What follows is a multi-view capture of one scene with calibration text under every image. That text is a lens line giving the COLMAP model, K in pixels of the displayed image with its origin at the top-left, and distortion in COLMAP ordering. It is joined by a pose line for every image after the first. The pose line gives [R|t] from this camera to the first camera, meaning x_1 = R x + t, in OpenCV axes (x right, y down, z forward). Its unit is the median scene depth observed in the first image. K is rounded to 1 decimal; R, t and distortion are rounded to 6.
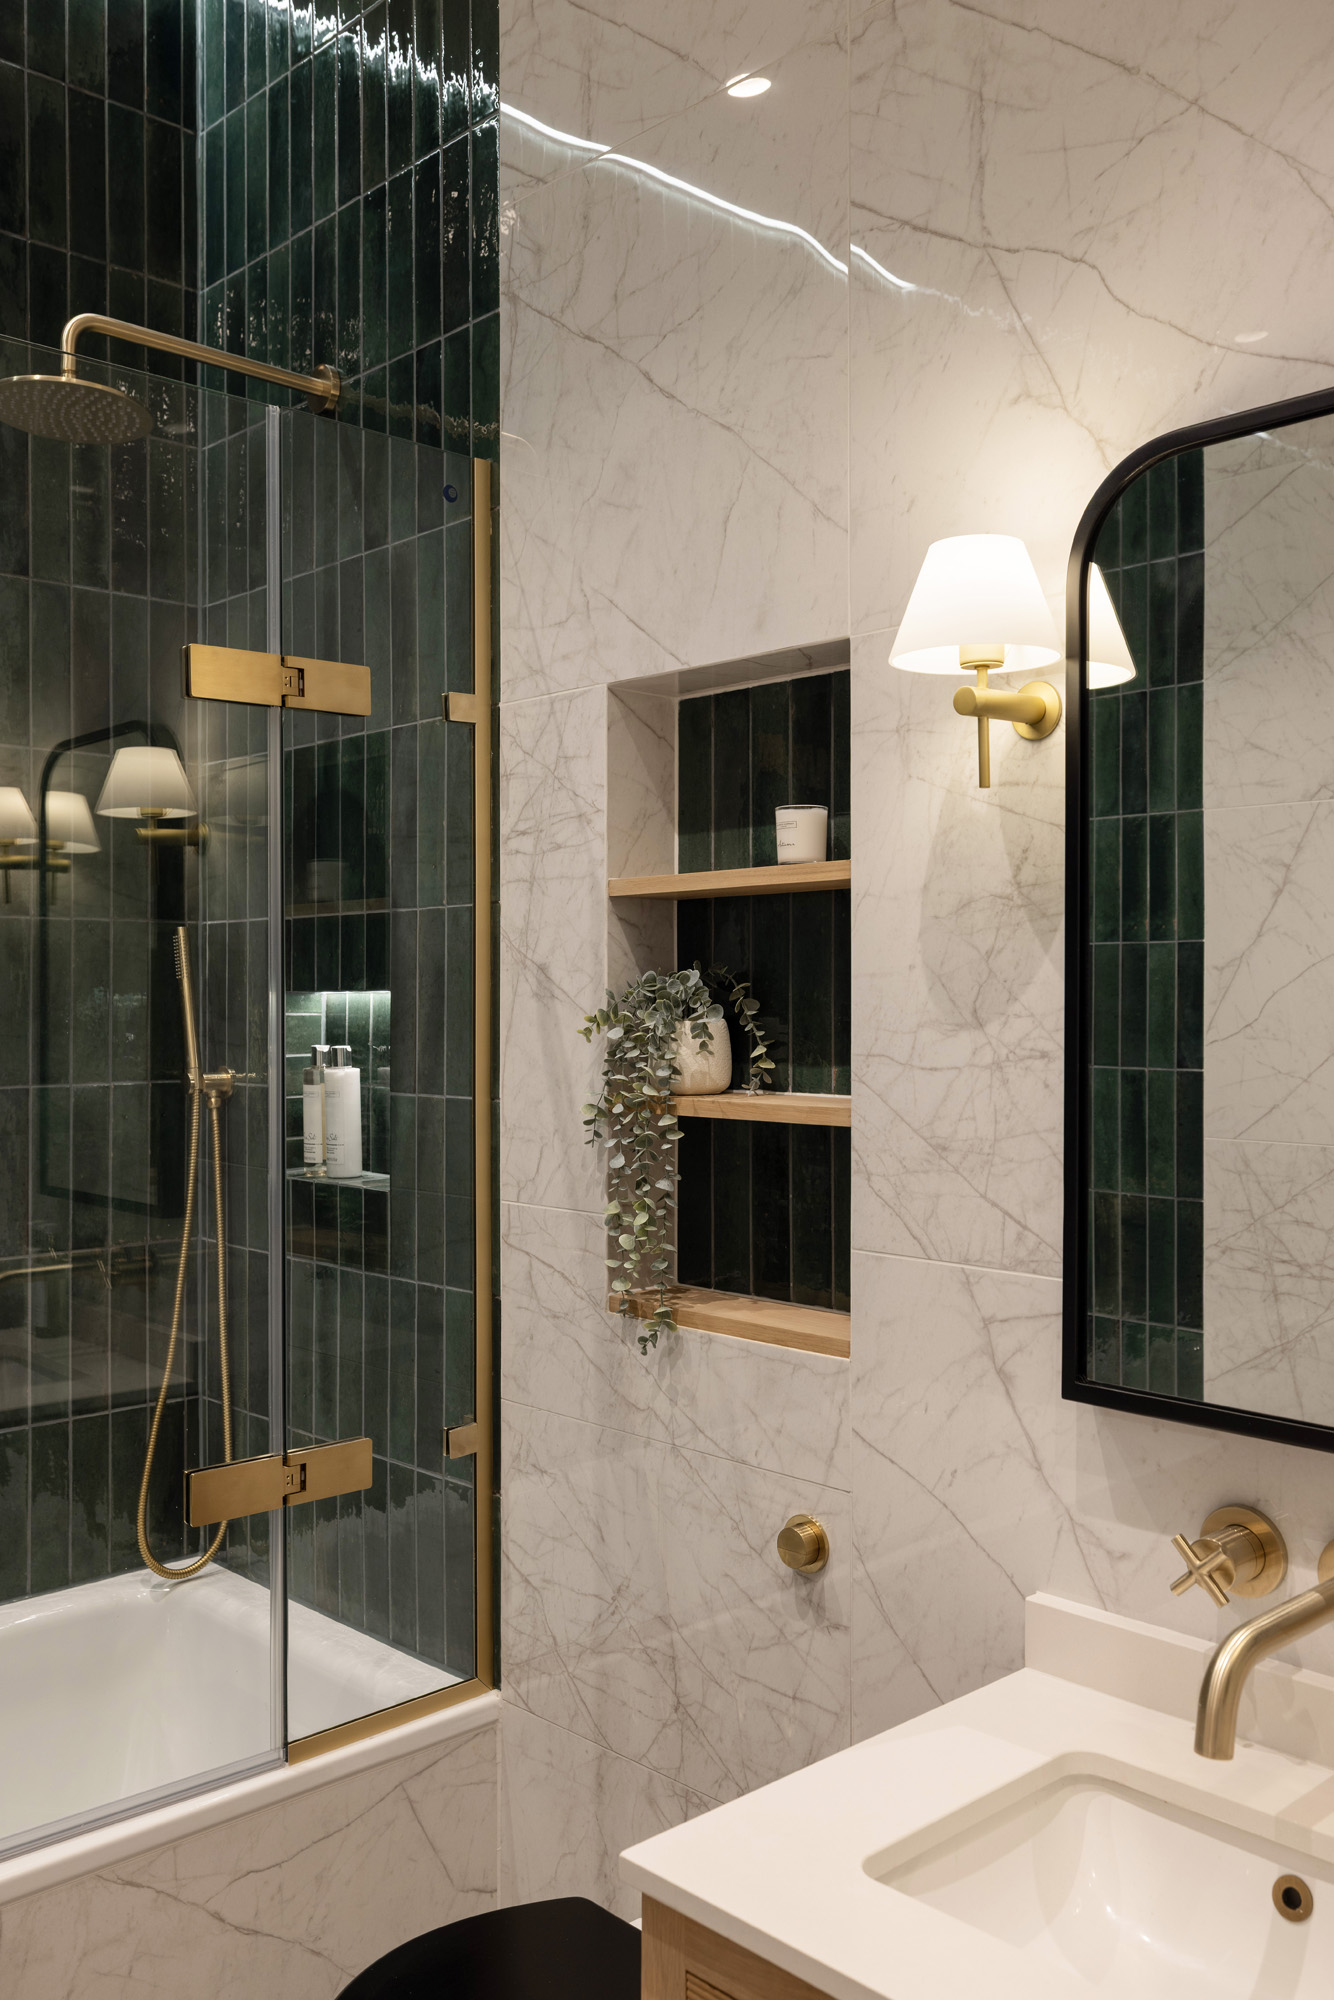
lens RADIAL K [[1710.4, 0, 666.0], [0, 1710.4, 997.7], [0, 0, 1]] dist [0.009697, 0.003106]
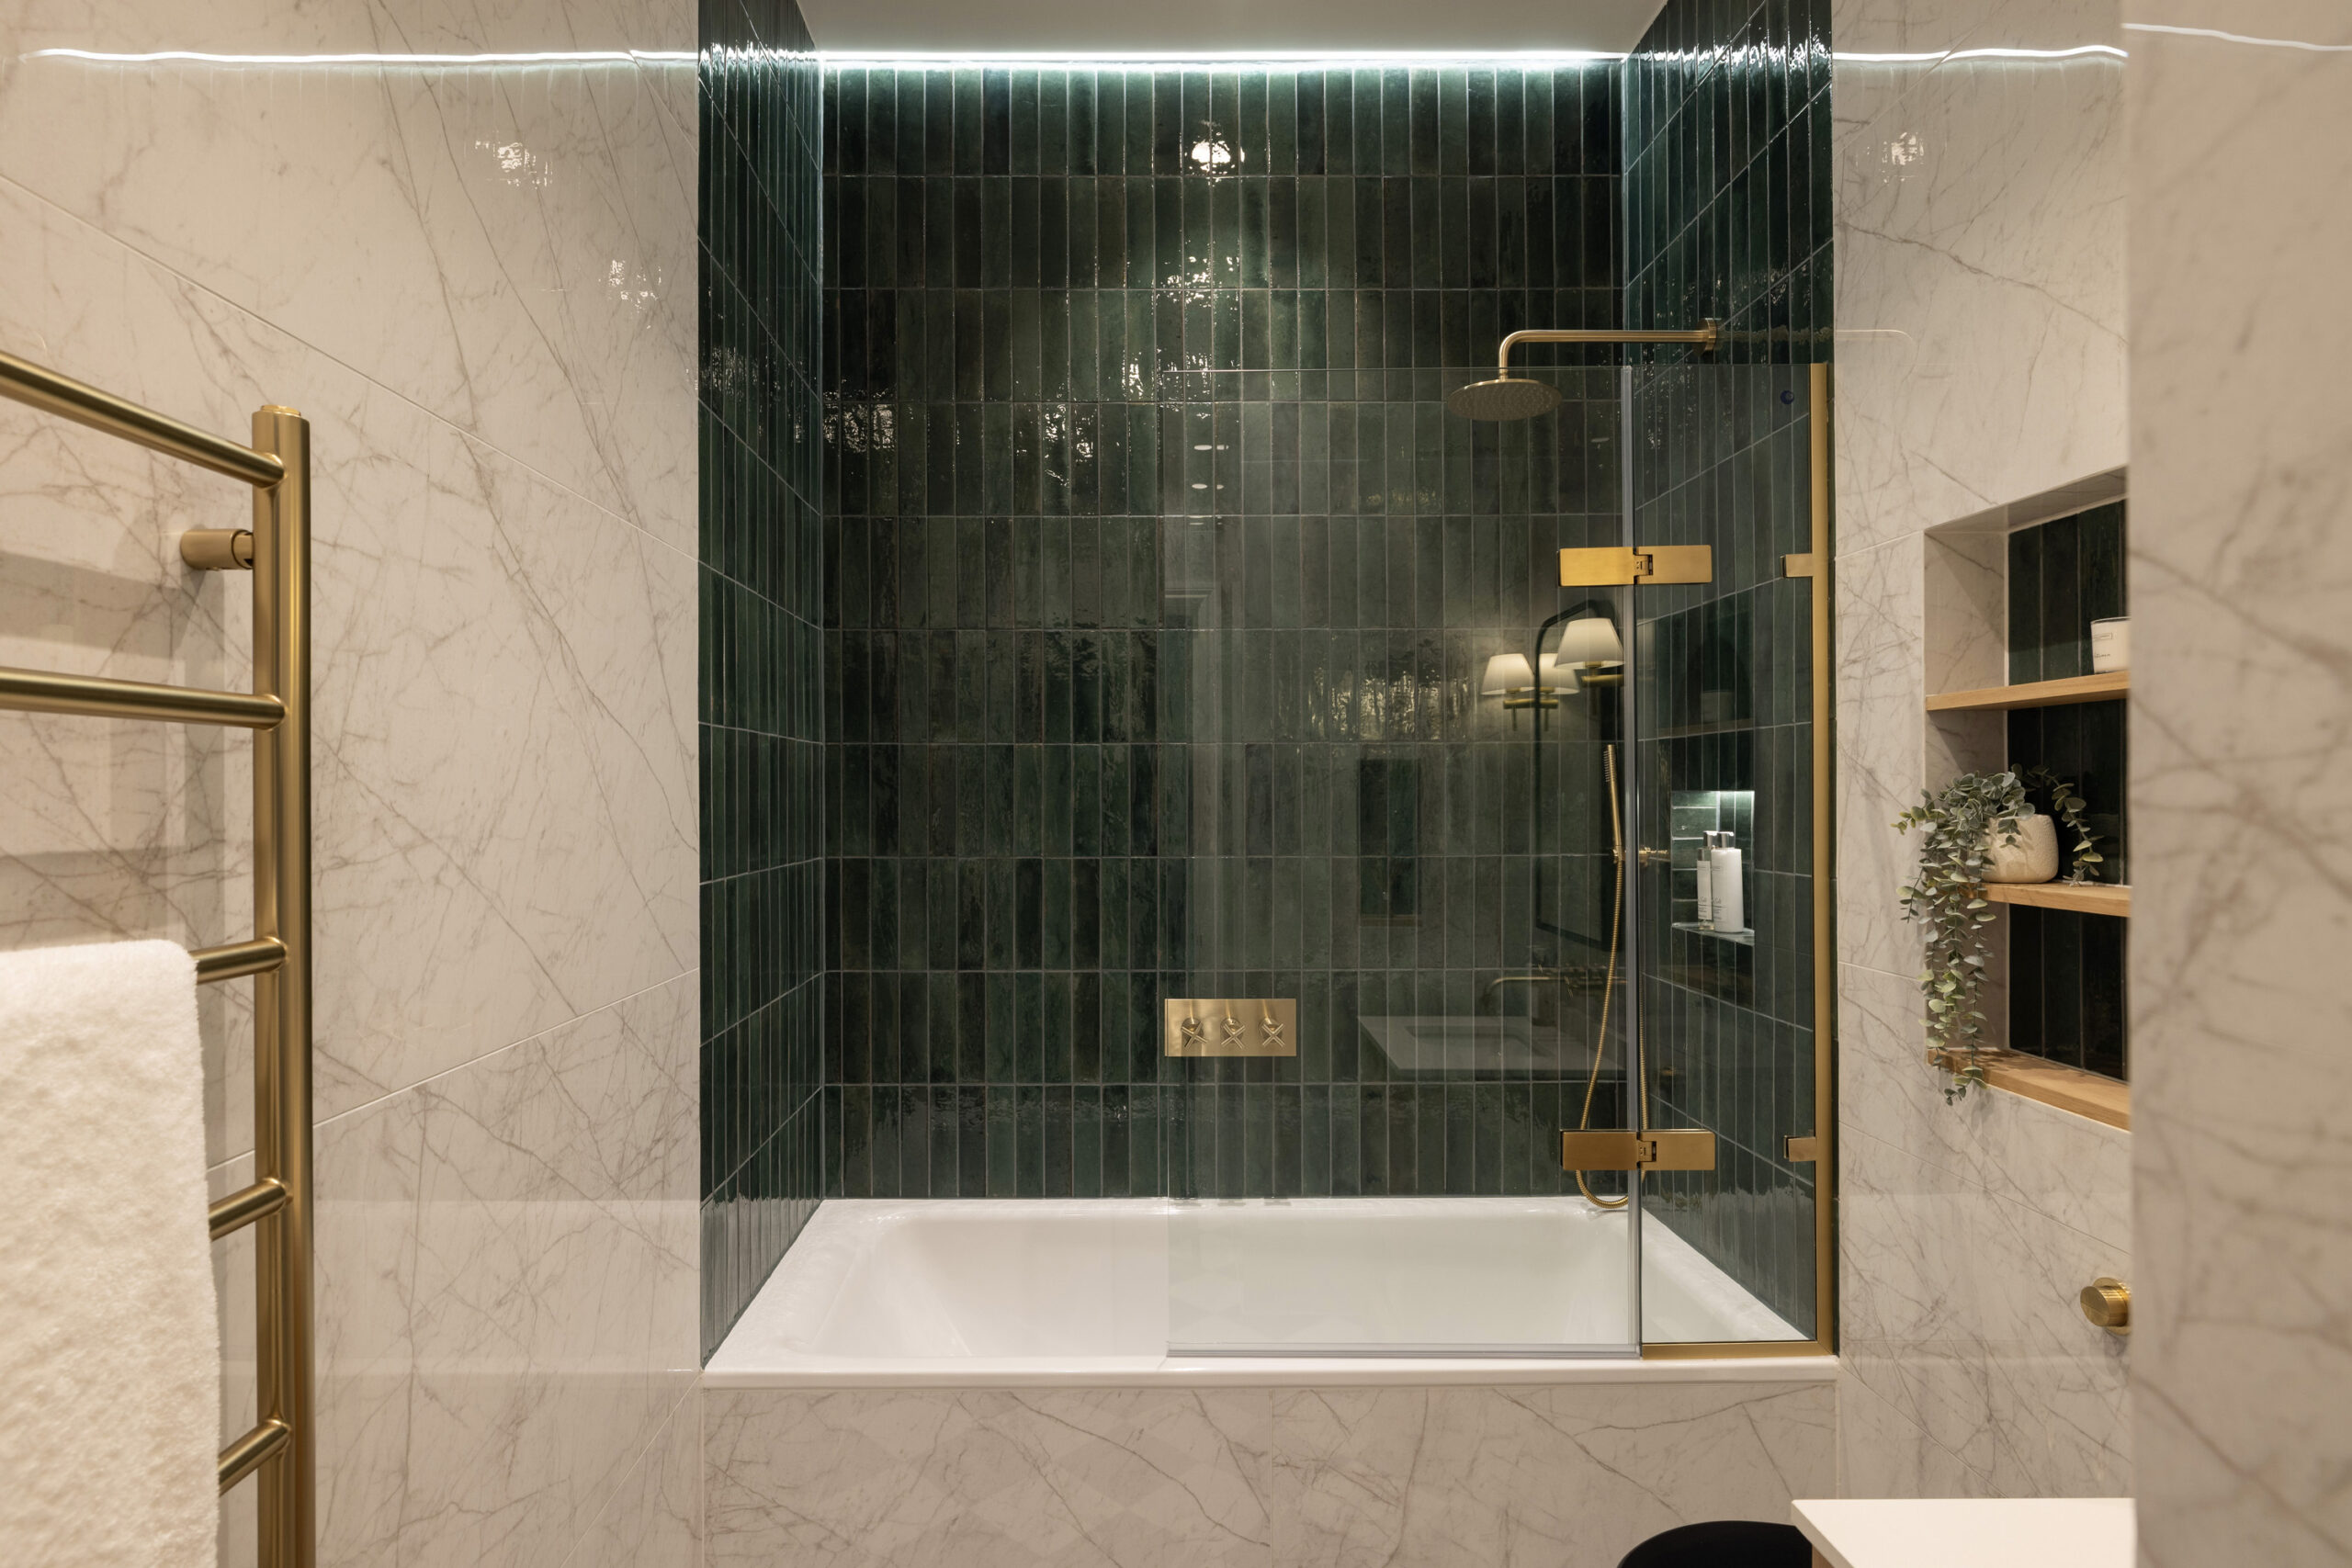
lens RADIAL K [[1193.3, 0, 1171.6], [0, 1193.3, 791.5], [0, 0, 1]] dist [0.000350, 0.002327]
pose [[0.737786, -0.003684, -0.675025, 0.132842], [0.005830, 0.999983, 0.000913, -0.007123], [0.675010, -0.004609, 0.737794, 0.042698]]
